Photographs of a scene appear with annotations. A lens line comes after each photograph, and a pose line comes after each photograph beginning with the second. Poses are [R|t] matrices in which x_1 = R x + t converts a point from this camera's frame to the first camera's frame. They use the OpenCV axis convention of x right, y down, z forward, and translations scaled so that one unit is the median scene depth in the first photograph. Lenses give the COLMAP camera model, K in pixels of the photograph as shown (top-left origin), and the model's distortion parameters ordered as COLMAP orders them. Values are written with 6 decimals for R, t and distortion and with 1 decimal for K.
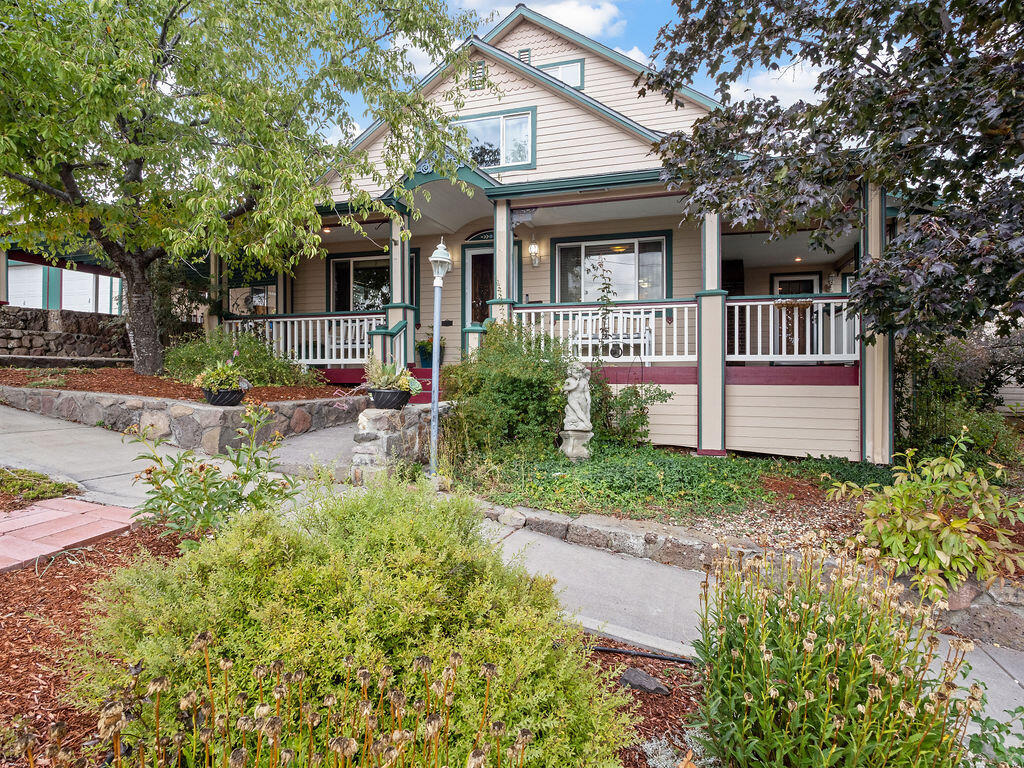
lens RADIAL K [[589.7, 0, 510.9], [0, 589.7, 377.7], [0, 0, 1]] dist [0.008662, -0.000562]
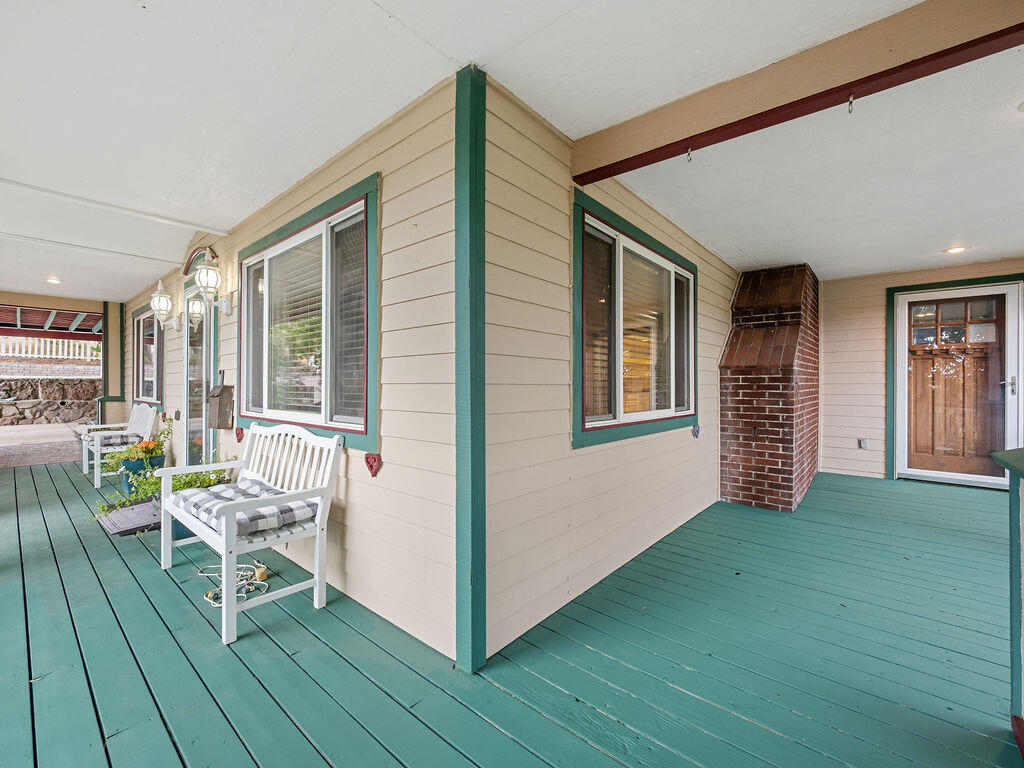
lens RADIAL K [[432.6, 0, 513.4], [0, 432.6, 383.5], [0, 0, 1]] dist [-0.006936, 0.001039]
pose [[0.926349, -0.000335, -0.376667, 0.512787], [-0.002454, 0.999973, -0.006924, -0.168868], [0.376659, 0.007338, 0.926323, 0.993494]]
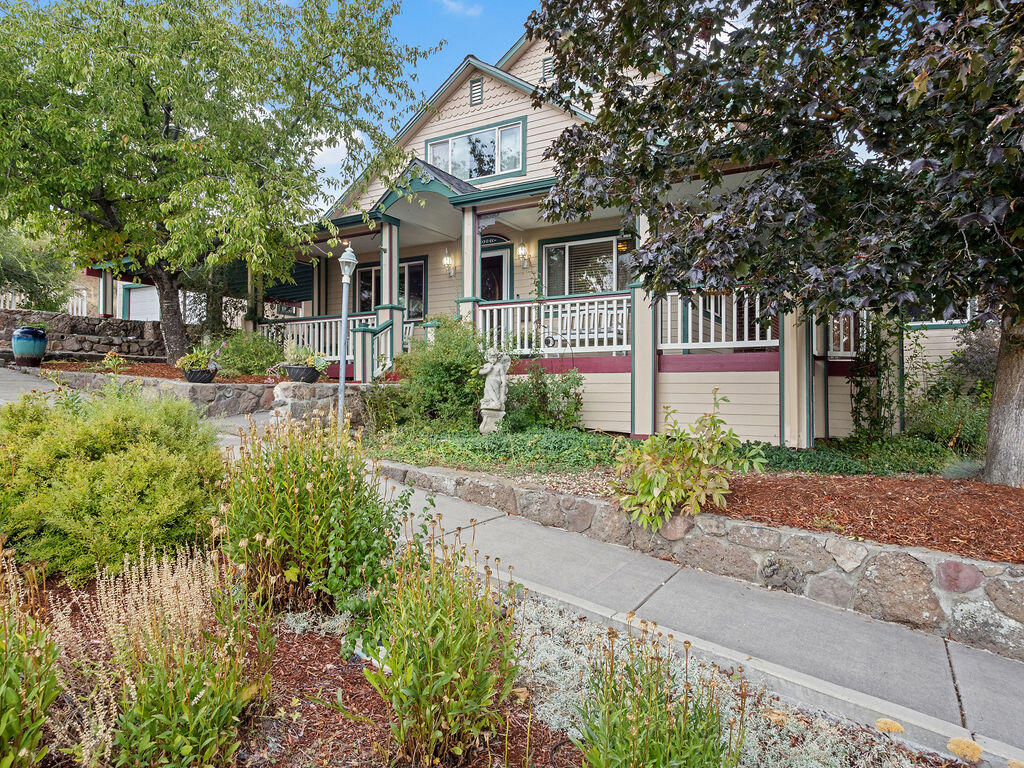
lens RADIAL K [[641.2, 0, 513.1], [0, 641.2, 388.1], [0, 0, 1]] dist [0.010662, 0.004198]
pose [[0.976107, 0.001745, -0.217286, 0.356037], [-0.005293, 0.999862, -0.015746, 0.057638], [0.217228, 0.016520, 0.975981, -0.149787]]
